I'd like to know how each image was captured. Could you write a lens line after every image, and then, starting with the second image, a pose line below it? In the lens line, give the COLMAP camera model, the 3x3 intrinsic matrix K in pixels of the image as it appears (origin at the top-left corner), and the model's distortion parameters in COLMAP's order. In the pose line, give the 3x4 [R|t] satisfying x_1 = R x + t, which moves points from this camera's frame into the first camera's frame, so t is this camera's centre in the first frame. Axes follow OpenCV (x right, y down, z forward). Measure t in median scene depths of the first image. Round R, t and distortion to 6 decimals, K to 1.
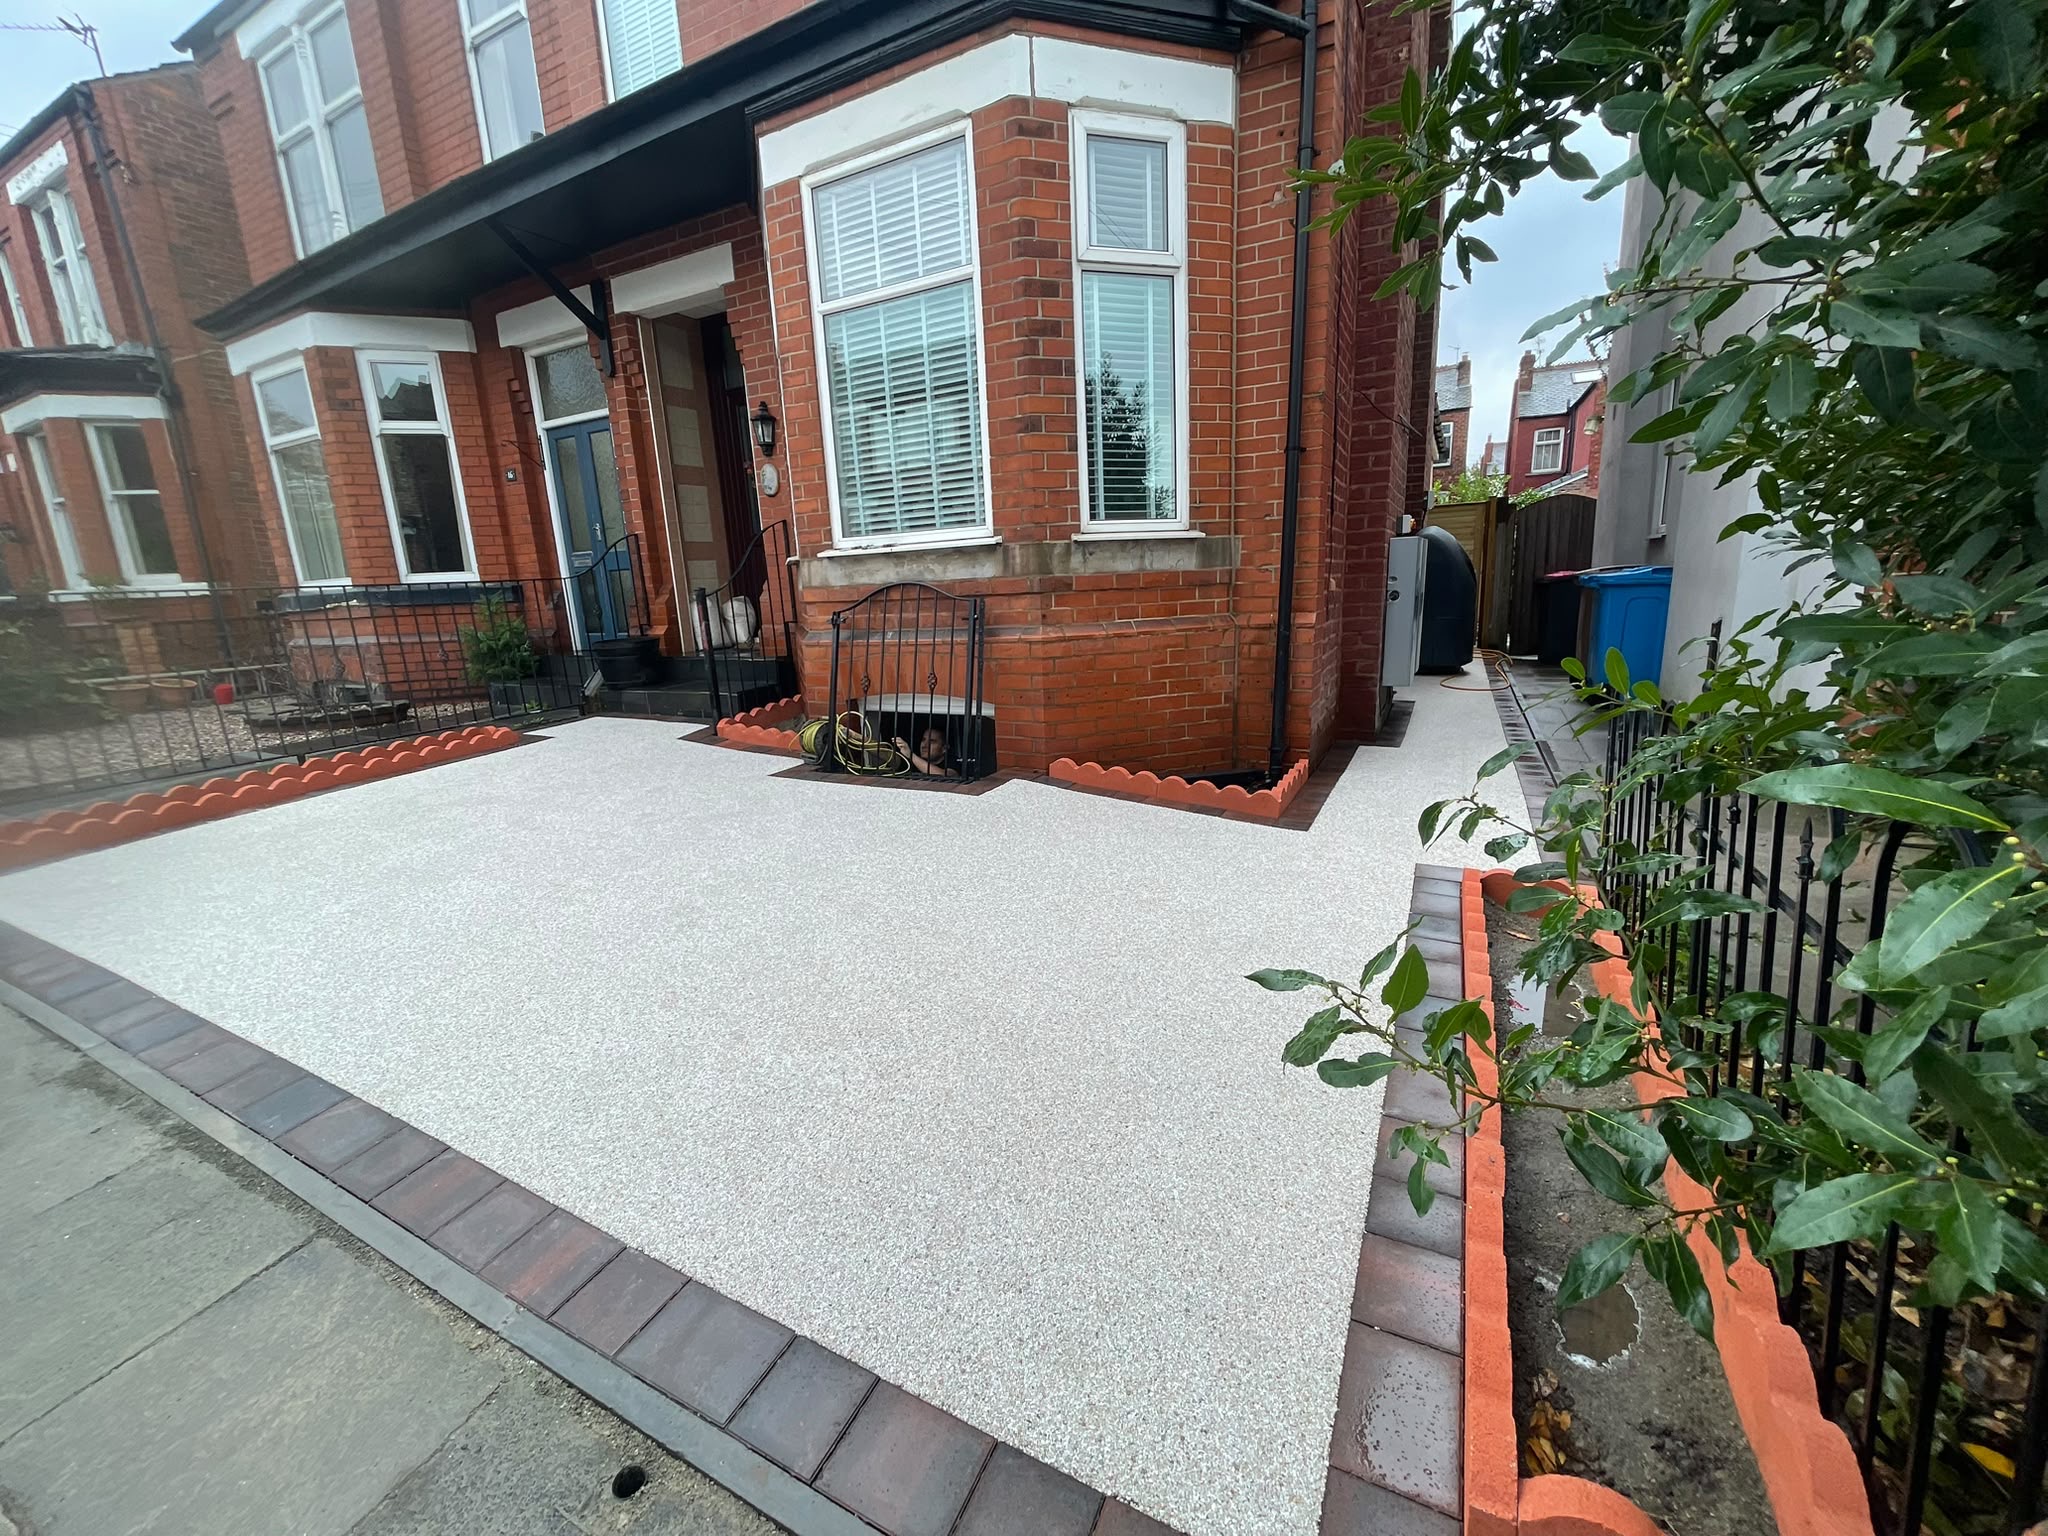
lens RADIAL K [[818.5, 0, 1027.3], [0, 818.5, 765.0], [0, 0, 1]] dist [-0.003806, -0.000110]
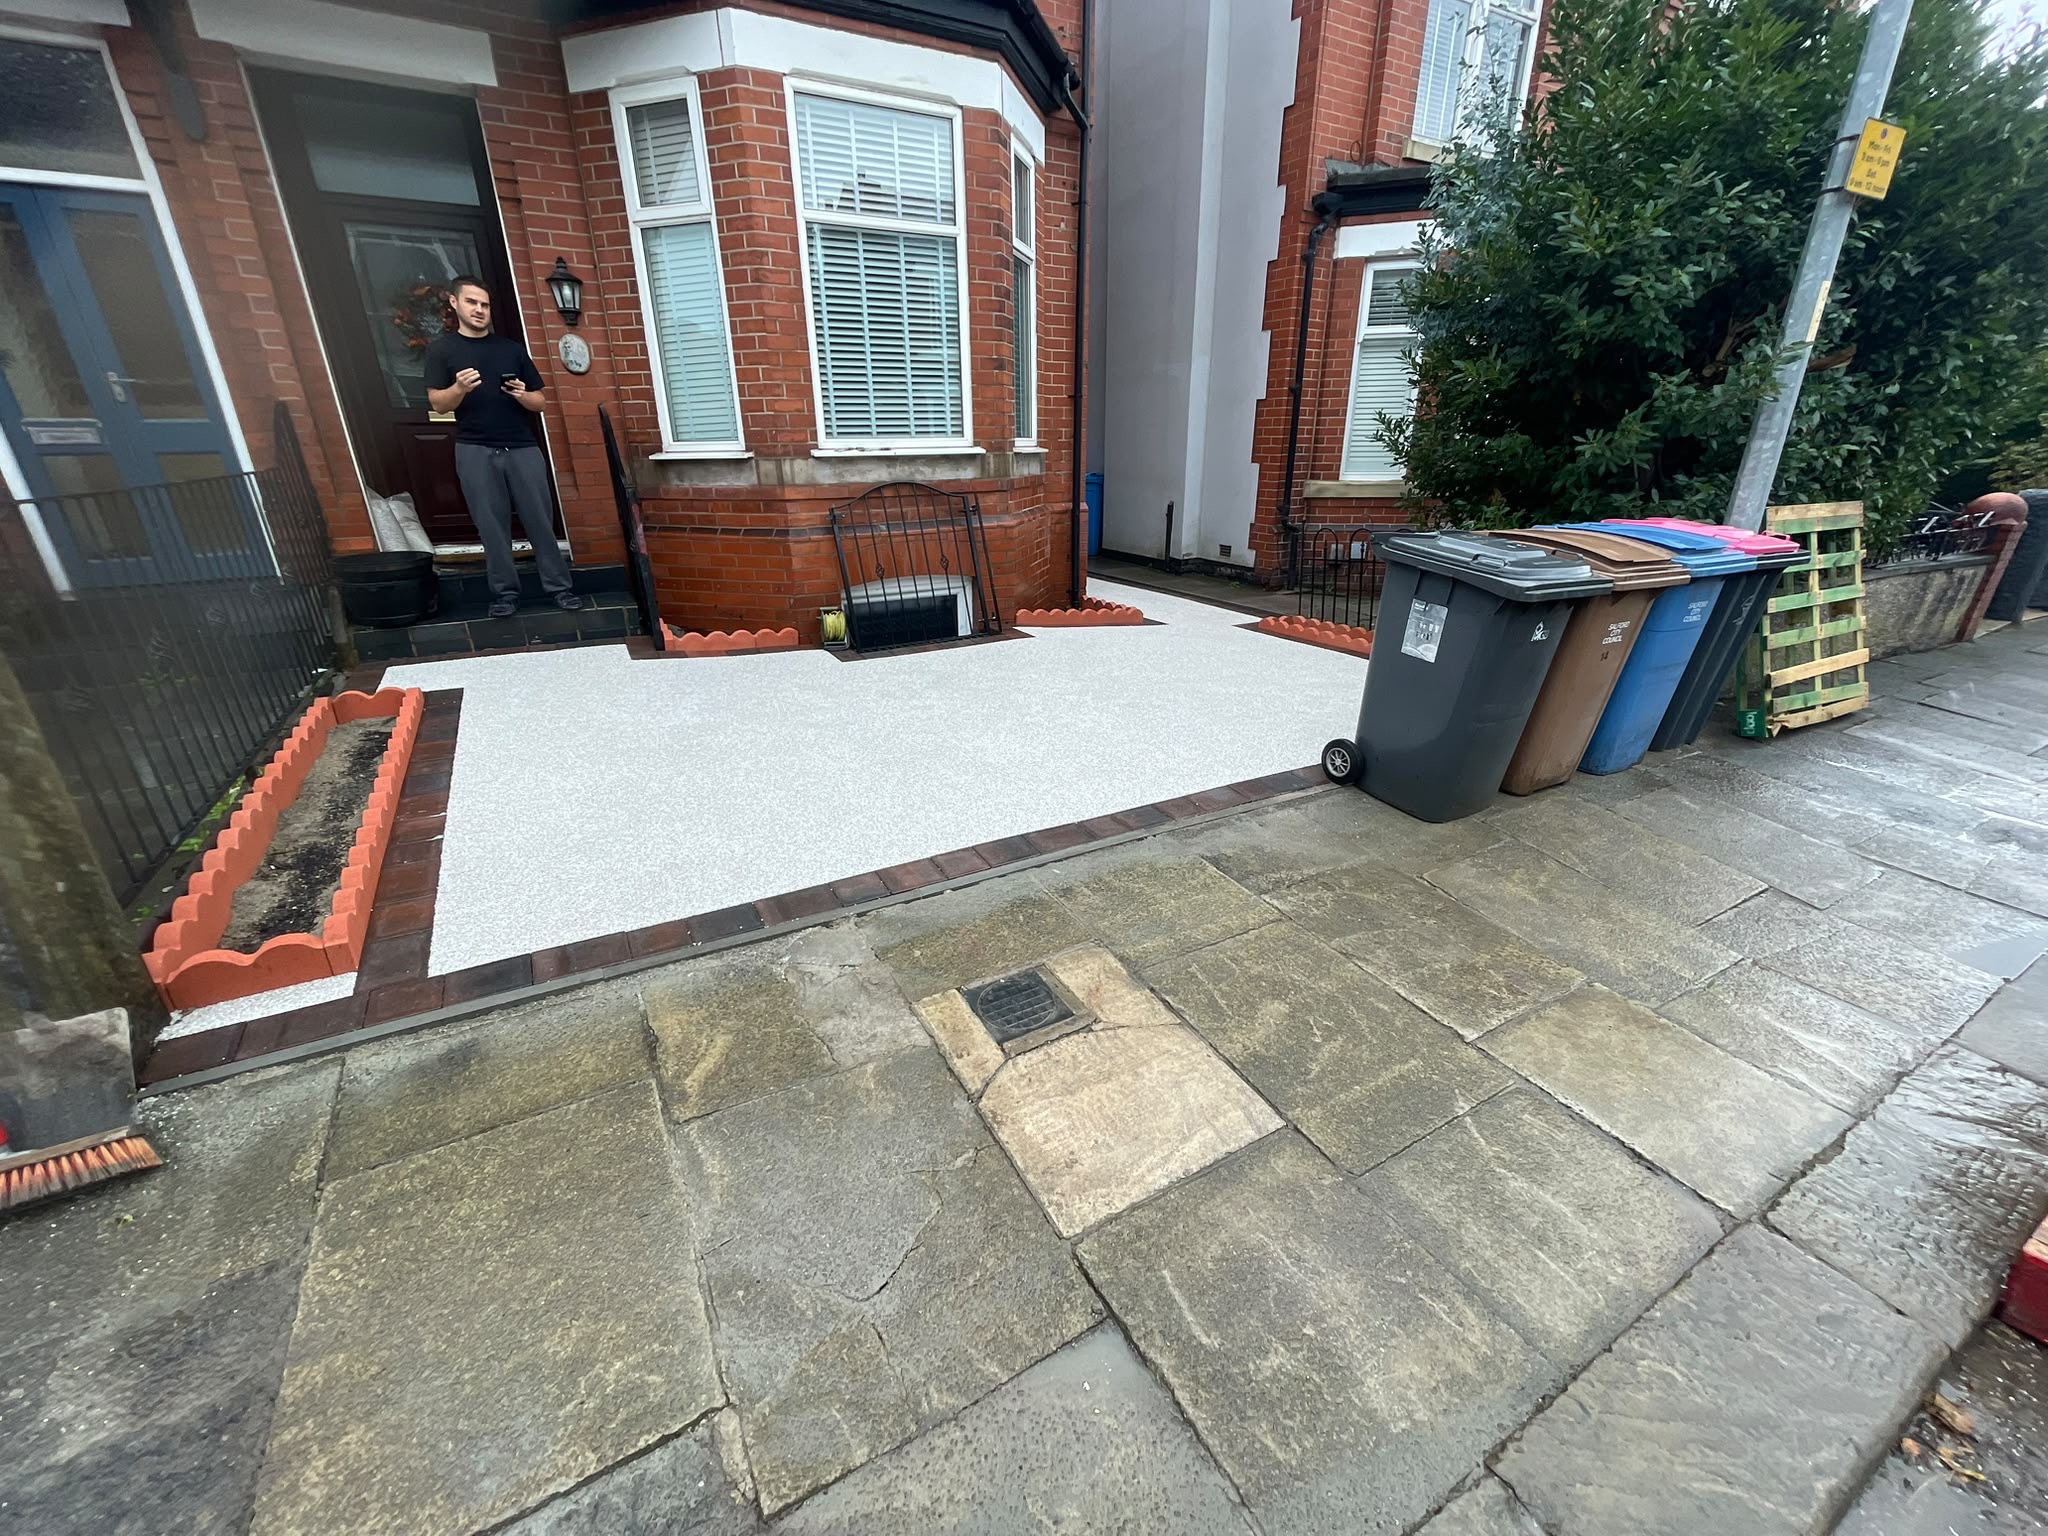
lens RADIAL K [[818.5, 0, 1028.1], [0, 818.5, 765.4], [0, 0, 1]] dist [-0.003806, -0.000110]
pose [[0.552038, -0.270269, 0.788802, -1.128957], [0.166067, 0.962696, 0.213630, -0.048839], [-0.817114, 0.013062, 0.576327, 0.162461]]
